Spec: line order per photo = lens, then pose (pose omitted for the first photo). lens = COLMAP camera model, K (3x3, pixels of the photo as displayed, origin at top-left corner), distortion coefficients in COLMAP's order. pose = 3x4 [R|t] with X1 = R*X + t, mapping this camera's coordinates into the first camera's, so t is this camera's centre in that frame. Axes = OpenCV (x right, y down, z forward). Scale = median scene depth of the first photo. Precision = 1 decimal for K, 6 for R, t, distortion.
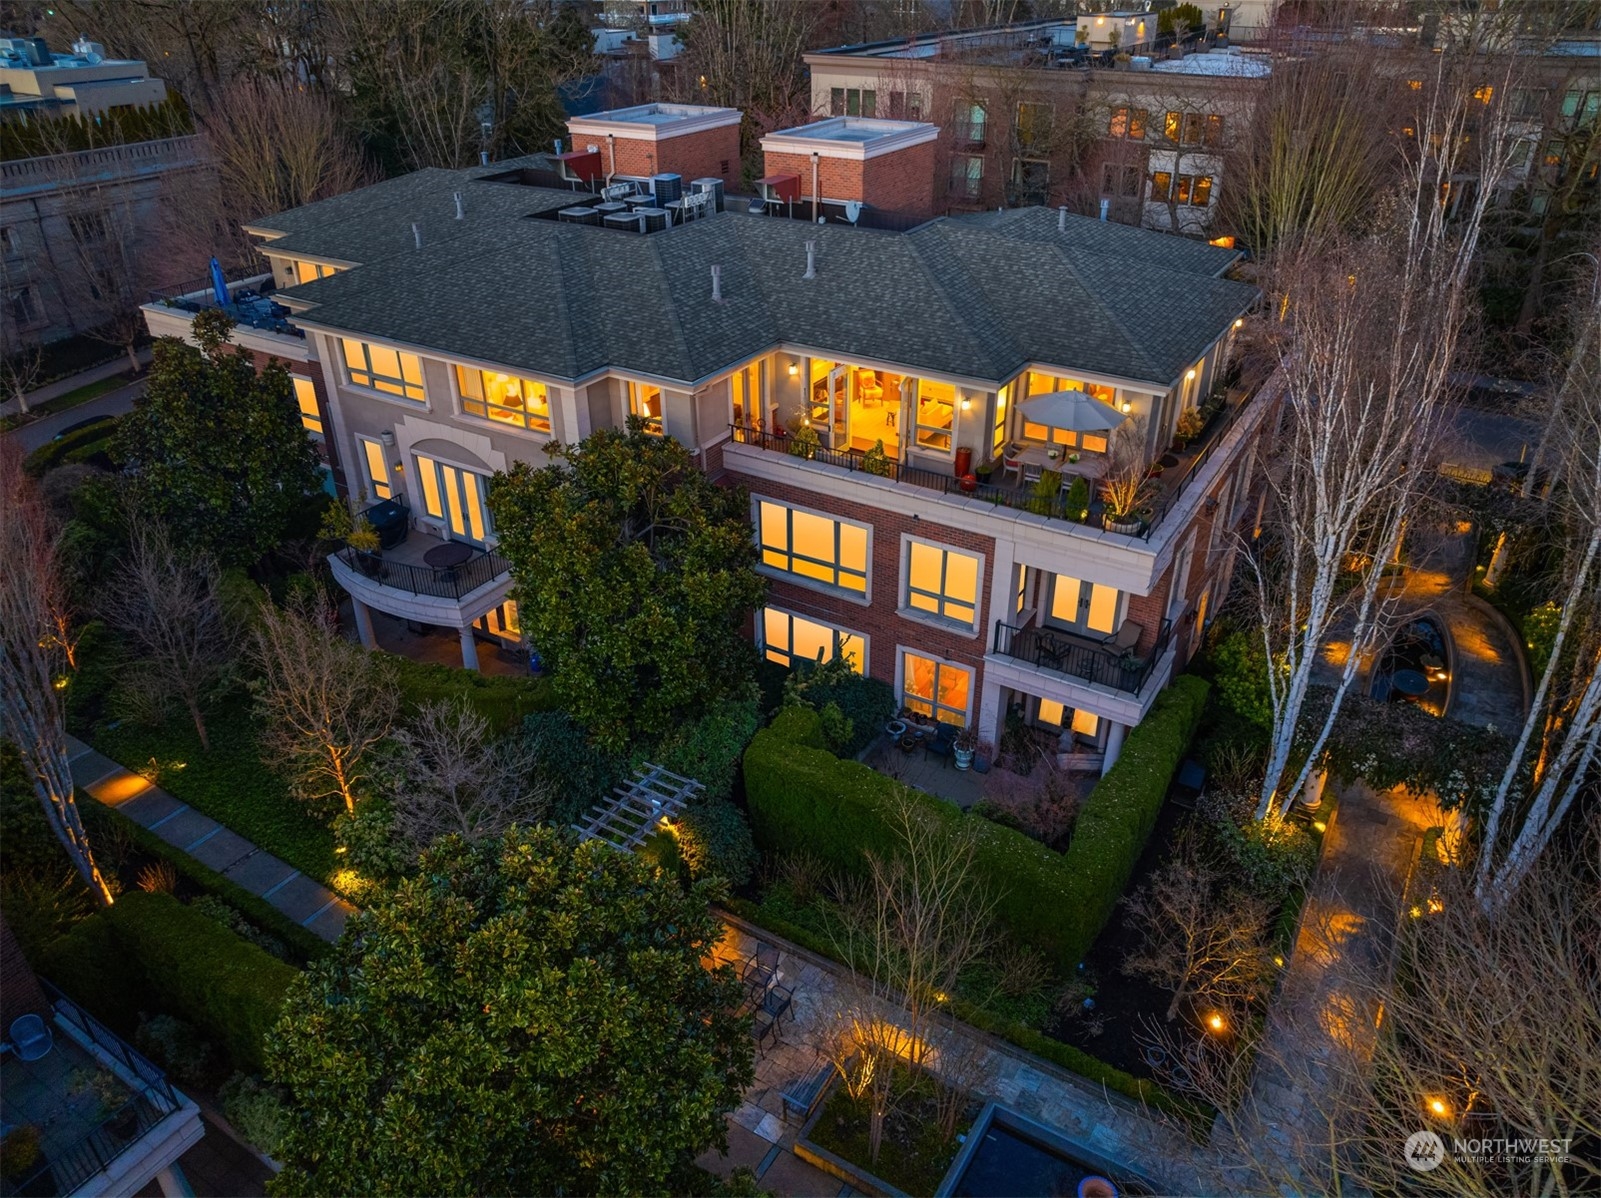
lens RADIAL K [[1134.2, 0, 800.5], [0, 1134.2, 599.0], [0, 0, 1]] dist [0.004329, -0.038019]
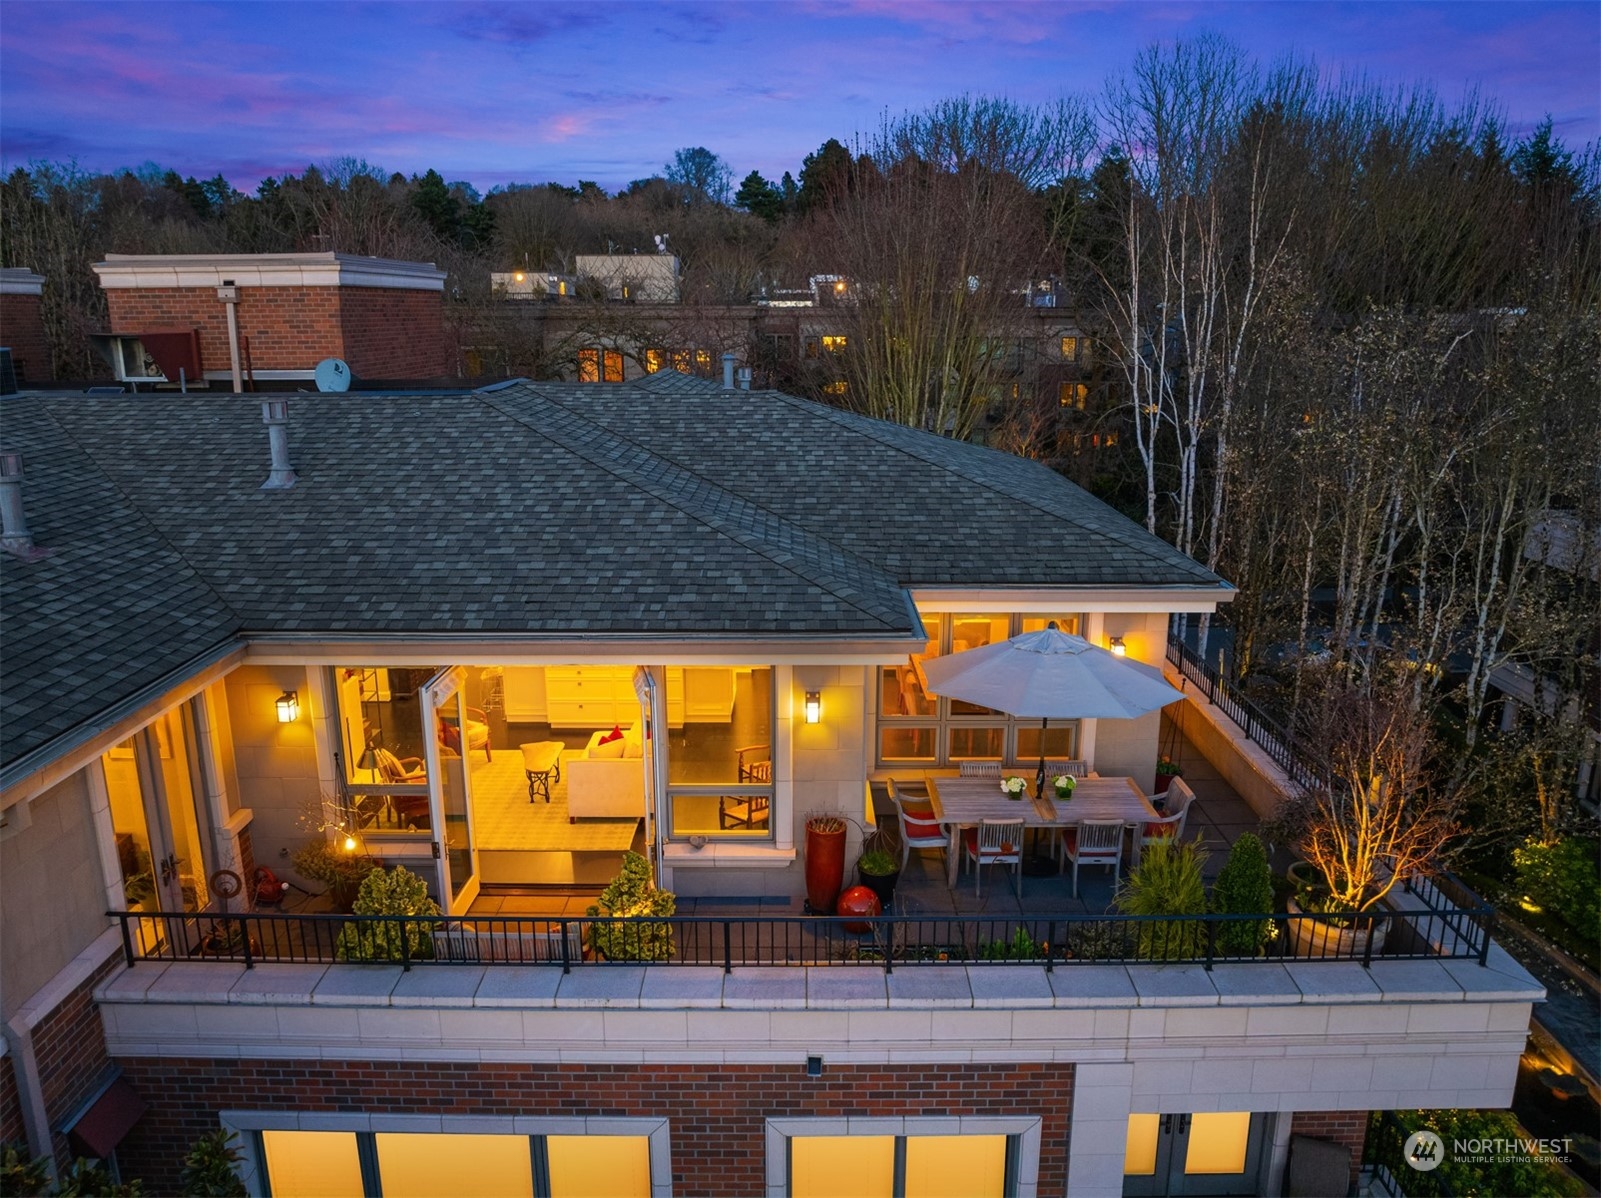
lens RADIAL K [[1134.2, 0, 800.5], [0, 1134.2, 599.0], [0, 0, 1]] dist [0.004329, -0.038019]
pose [[0.856841, -0.129082, 0.499161, -0.043285], [0.258059, 0.945525, -0.198465, -0.123177], [-0.446351, 0.298866, 0.843475, 0.620213]]
